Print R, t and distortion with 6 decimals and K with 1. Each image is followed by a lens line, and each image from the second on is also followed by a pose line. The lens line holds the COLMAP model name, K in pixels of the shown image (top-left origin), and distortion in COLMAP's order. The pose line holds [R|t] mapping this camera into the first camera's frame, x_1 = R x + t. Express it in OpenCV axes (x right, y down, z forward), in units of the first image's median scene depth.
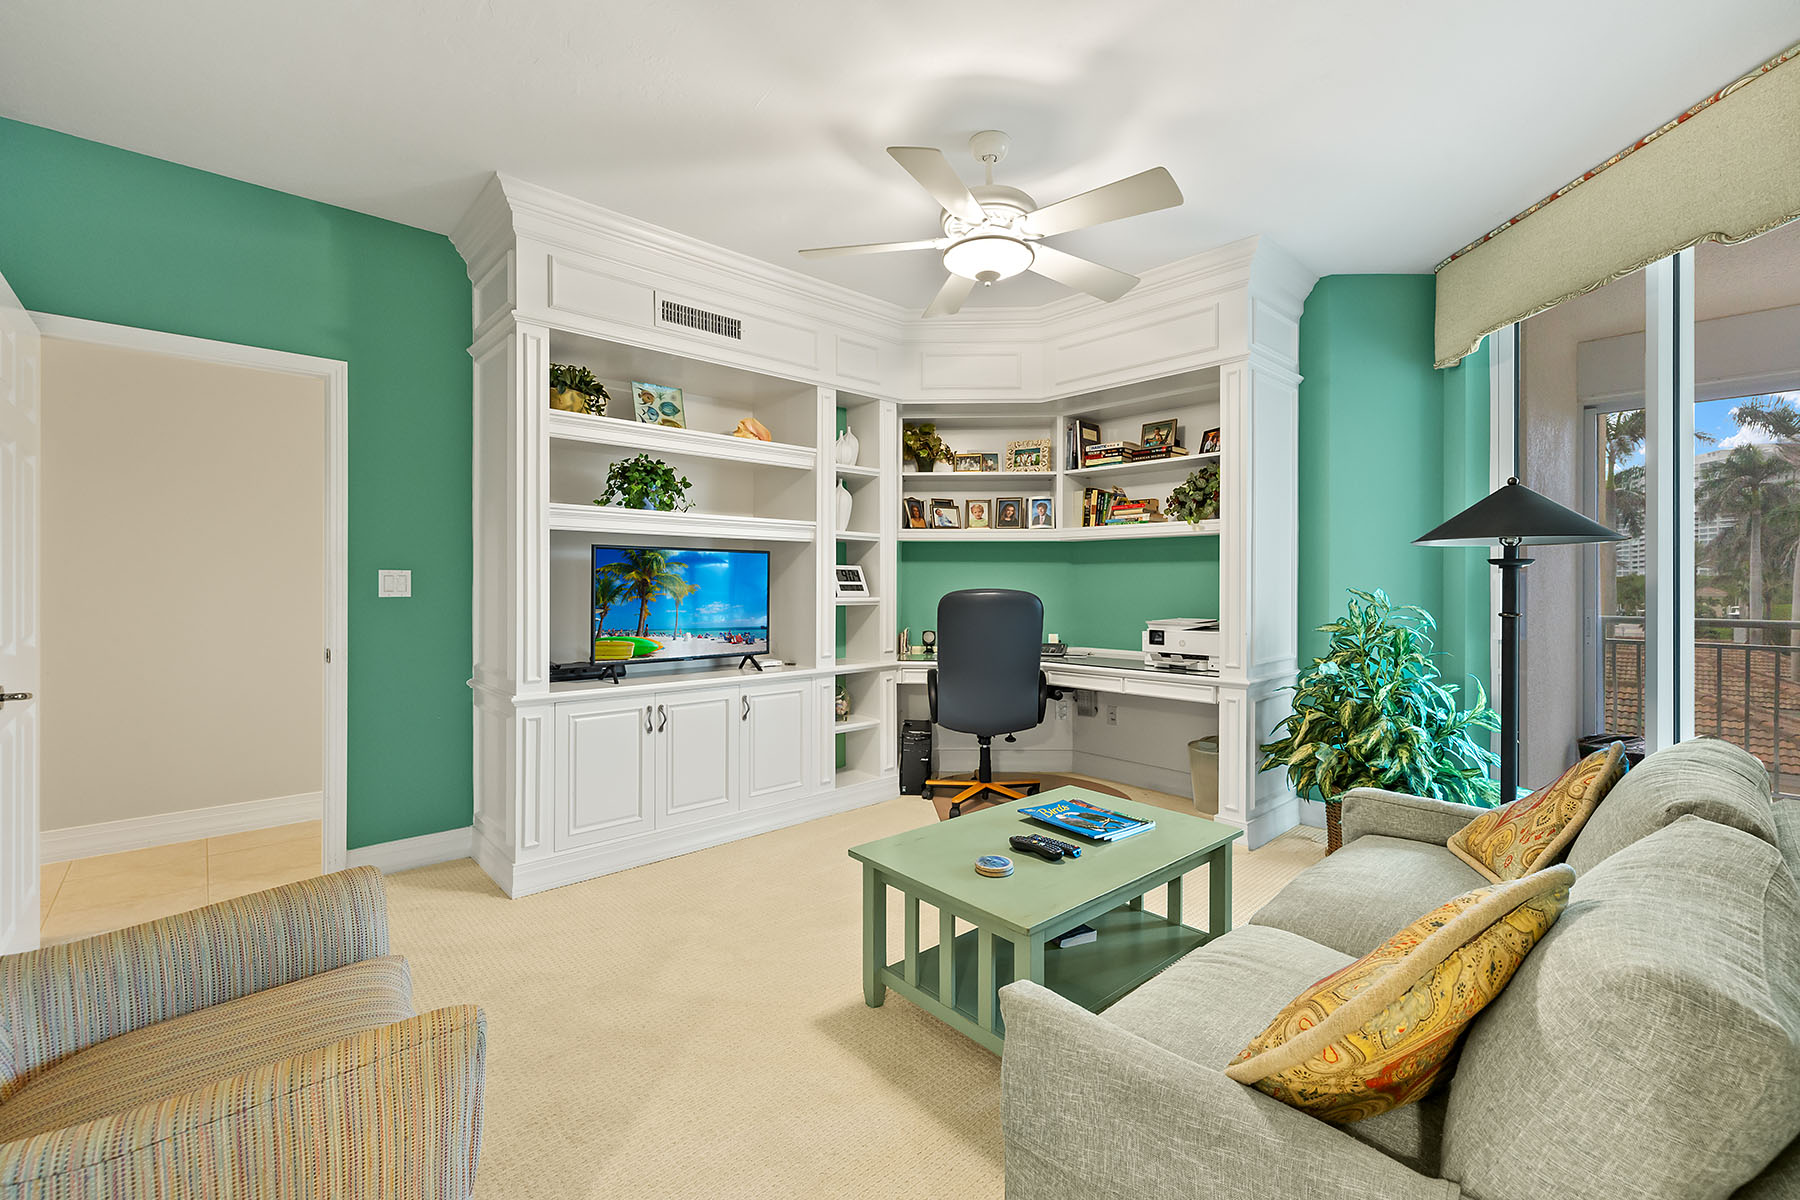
lens RADIAL K [[759.2, 0, 891.2], [0, 759.2, 587.6], [0, 0, 1]] dist [0.002007, -0.000040]
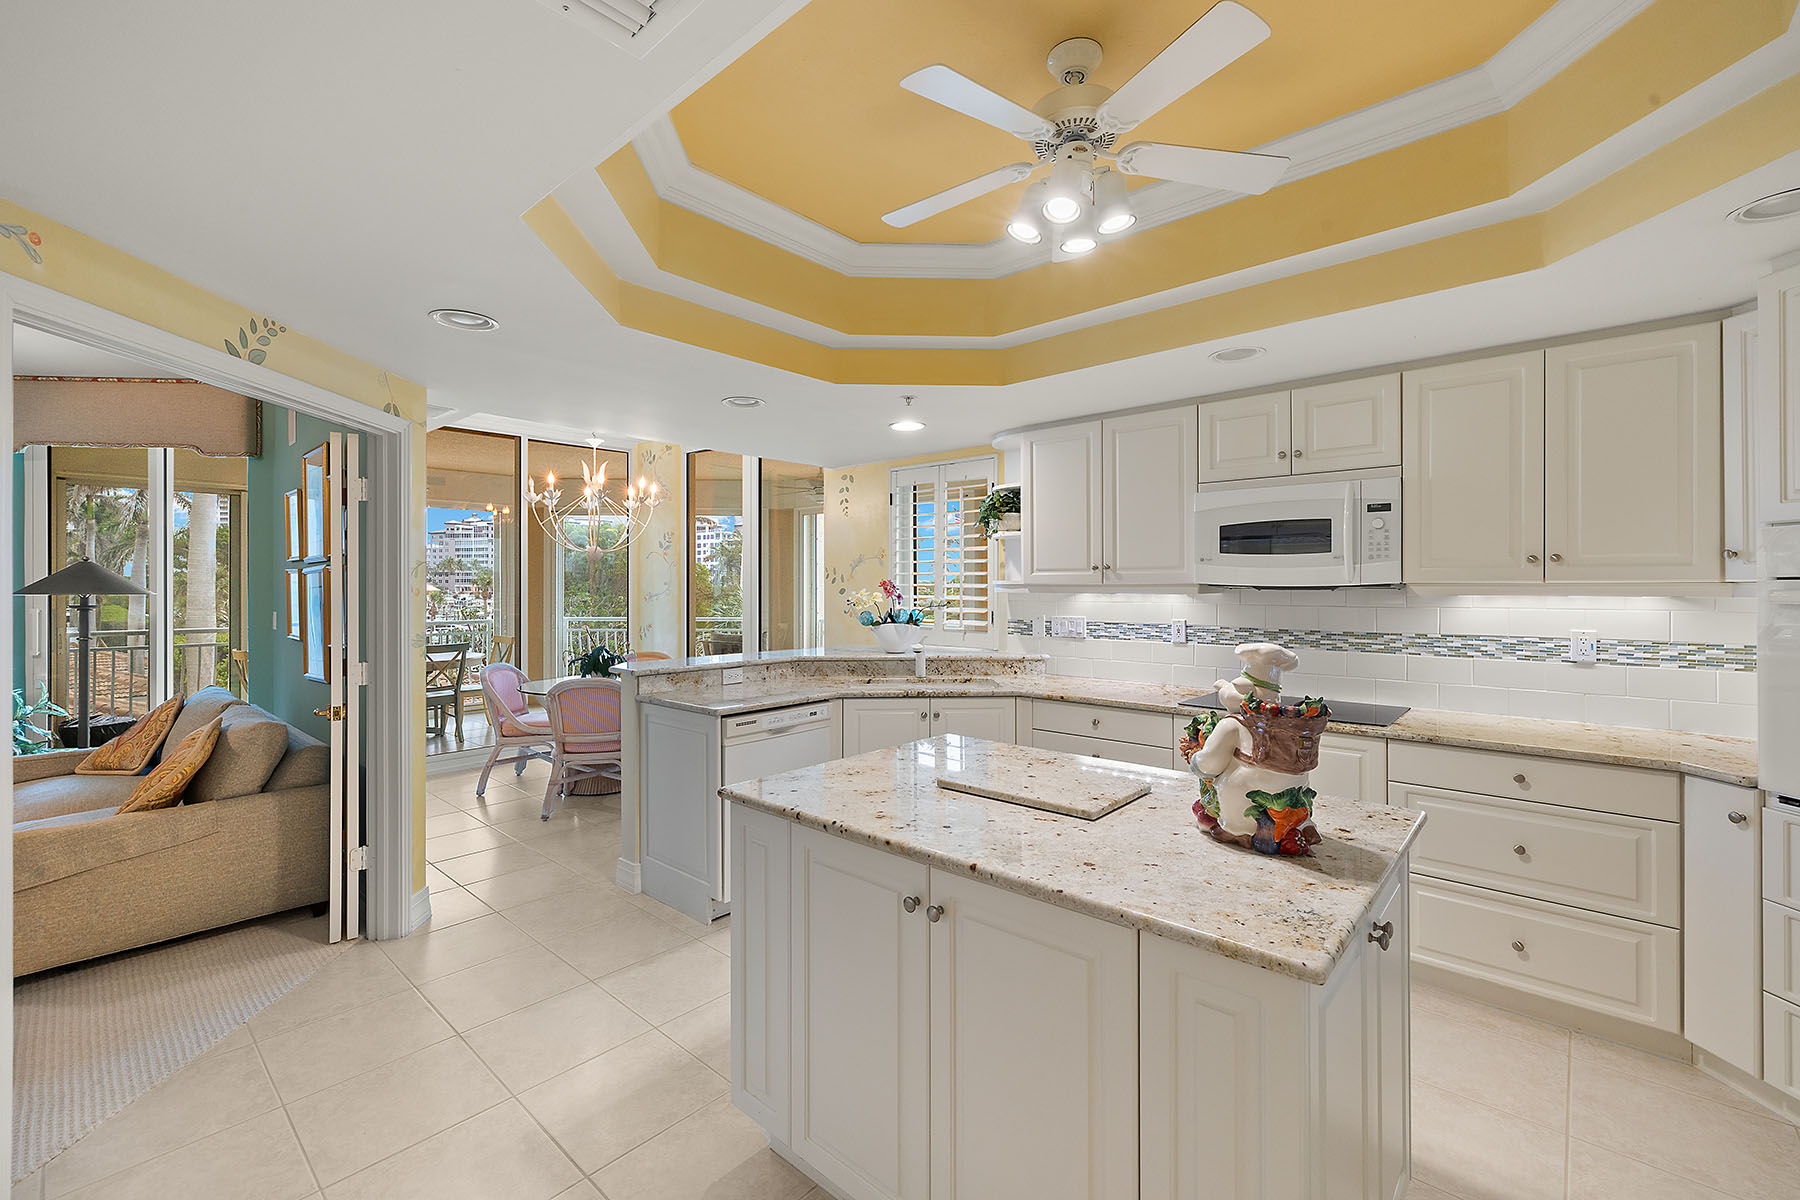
lens RADIAL K [[759.2, 0, 896.7], [0, 759.2, 584.7], [0, 0, 1]] dist [0.002007, -0.000040]
pose [[-0.097400, 0.000298, 0.995245, -0.616023], [0.005022, 0.999987, 0.000192, -0.044889], [-0.995233, 0.005017, -0.097400, -0.370619]]
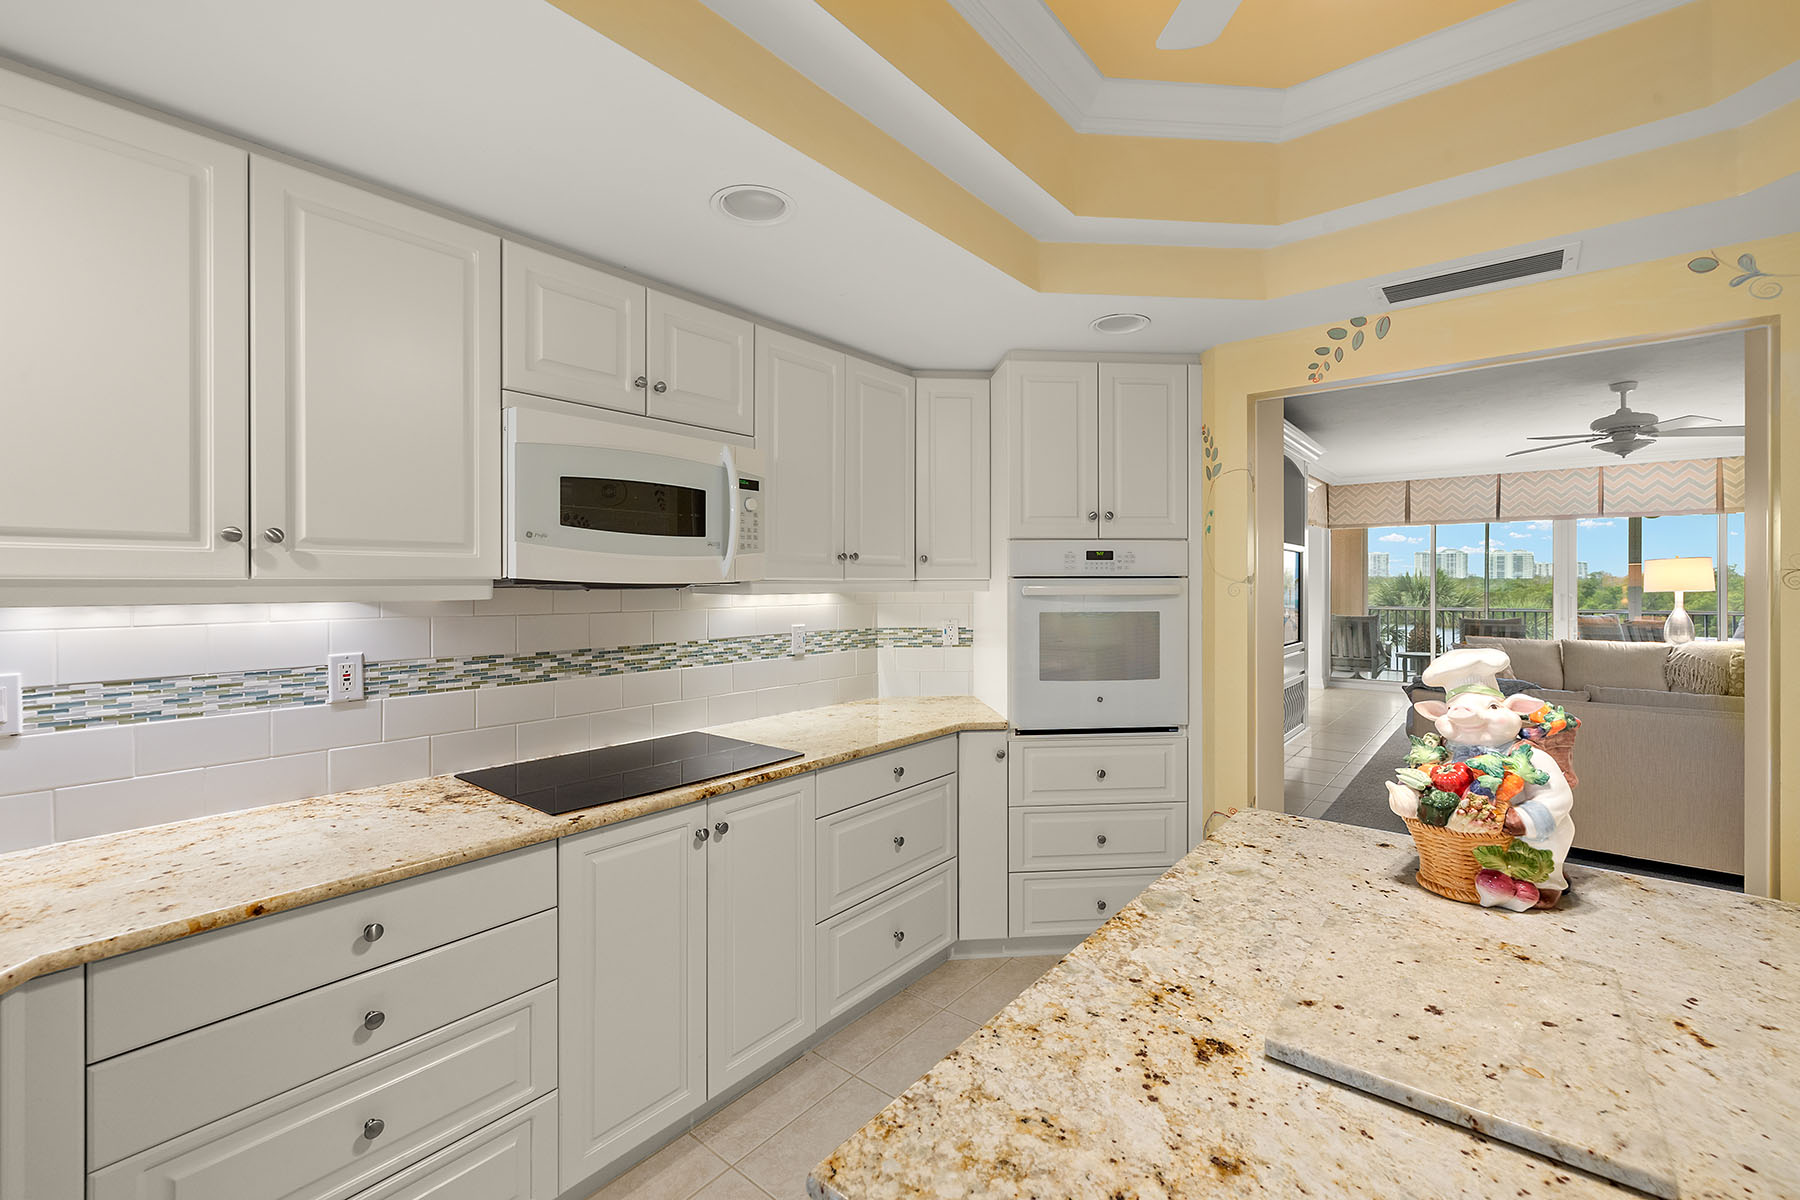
lens RADIAL K [[759.2, 0, 893.3], [0, 759.2, 586.5], [0, 0, 1]] dist [0.002007, -0.000040]
pose [[-0.989747, 0.001556, -0.142820, -0.022872], [0.000429, 0.999969, 0.007918, -0.043394], [0.142828, 0.007776, -0.989717, -0.318785]]
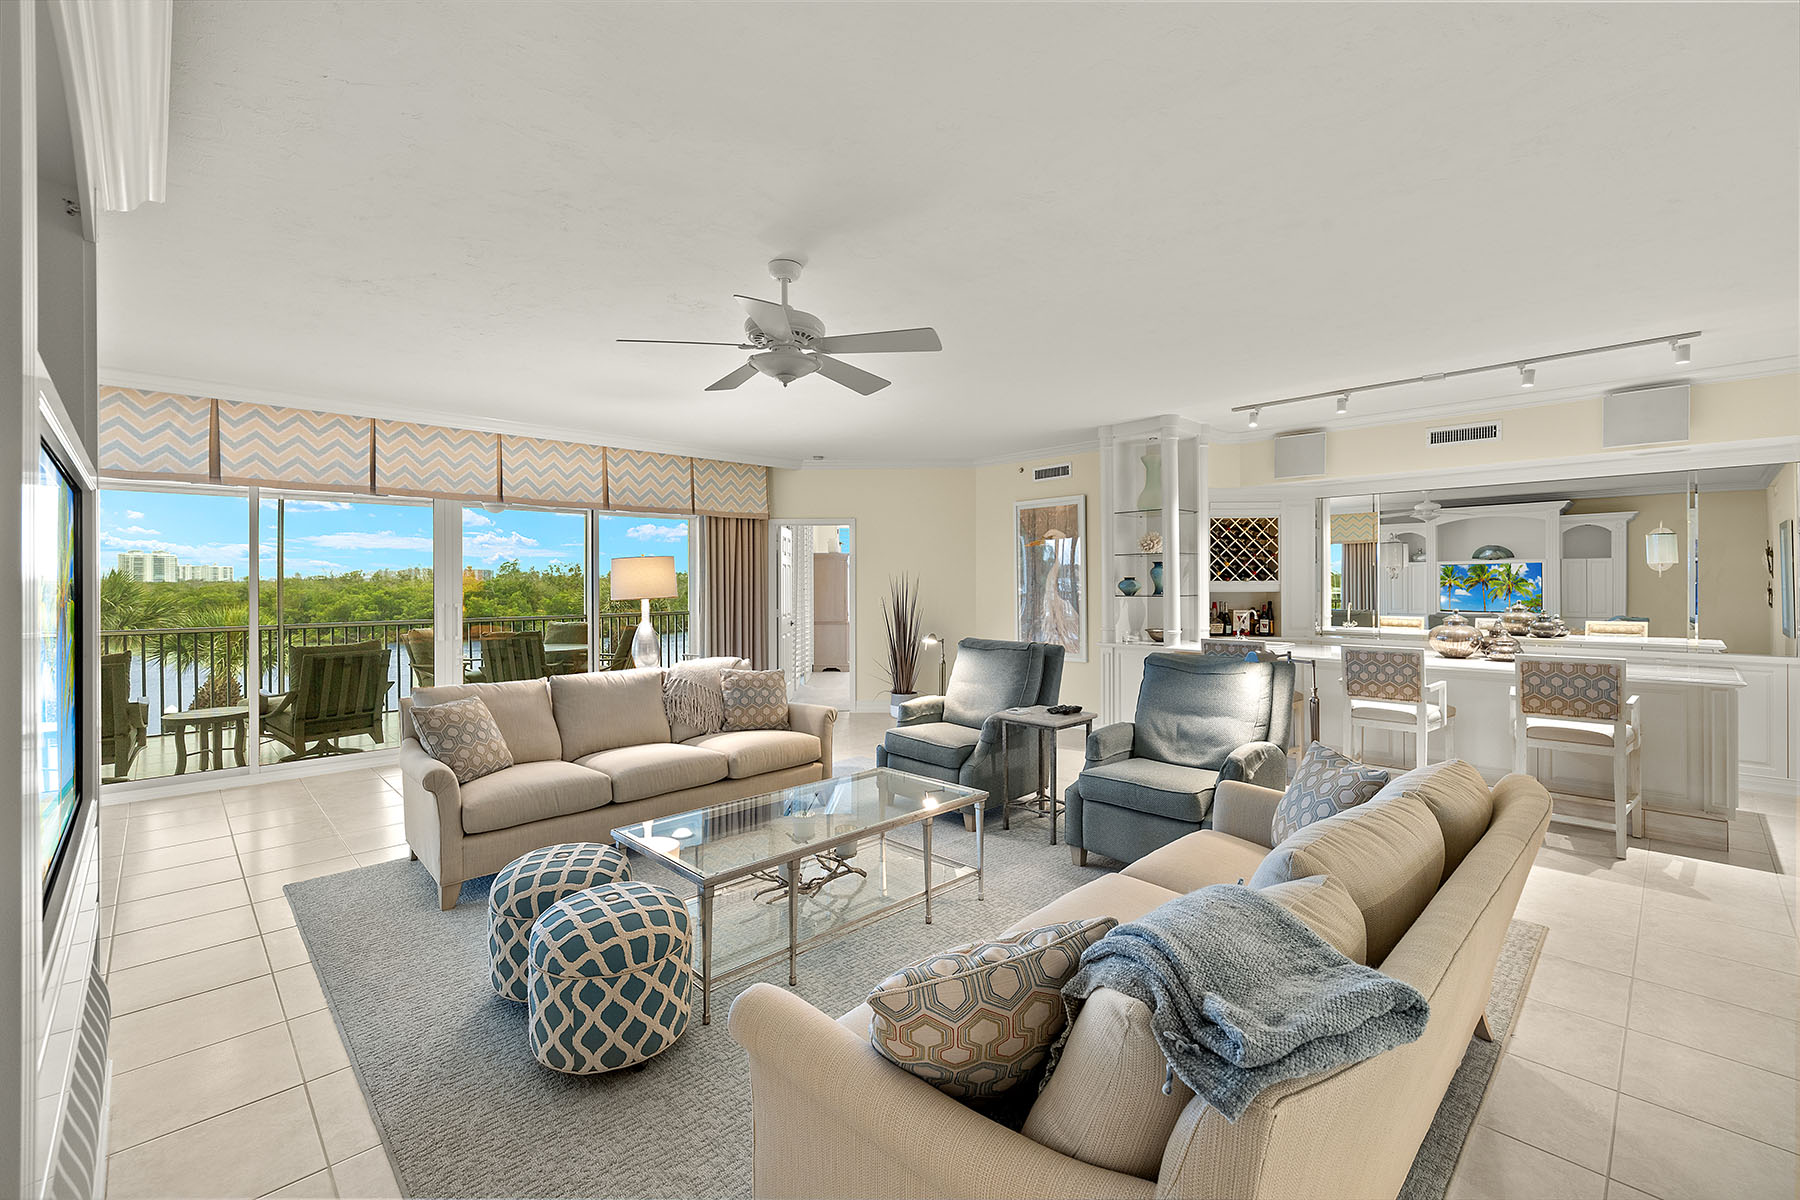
lens RADIAL K [[759.2, 0, 892.2], [0, 759.2, 585.8], [0, 0, 1]] dist [0.002007, -0.000040]
pose [[0.030076, 0.003288, -0.999542, -0.590057], [0.000950, 0.999994, 0.003318, -0.045459], [0.999547, -0.001049, 0.030073, -1.256810]]
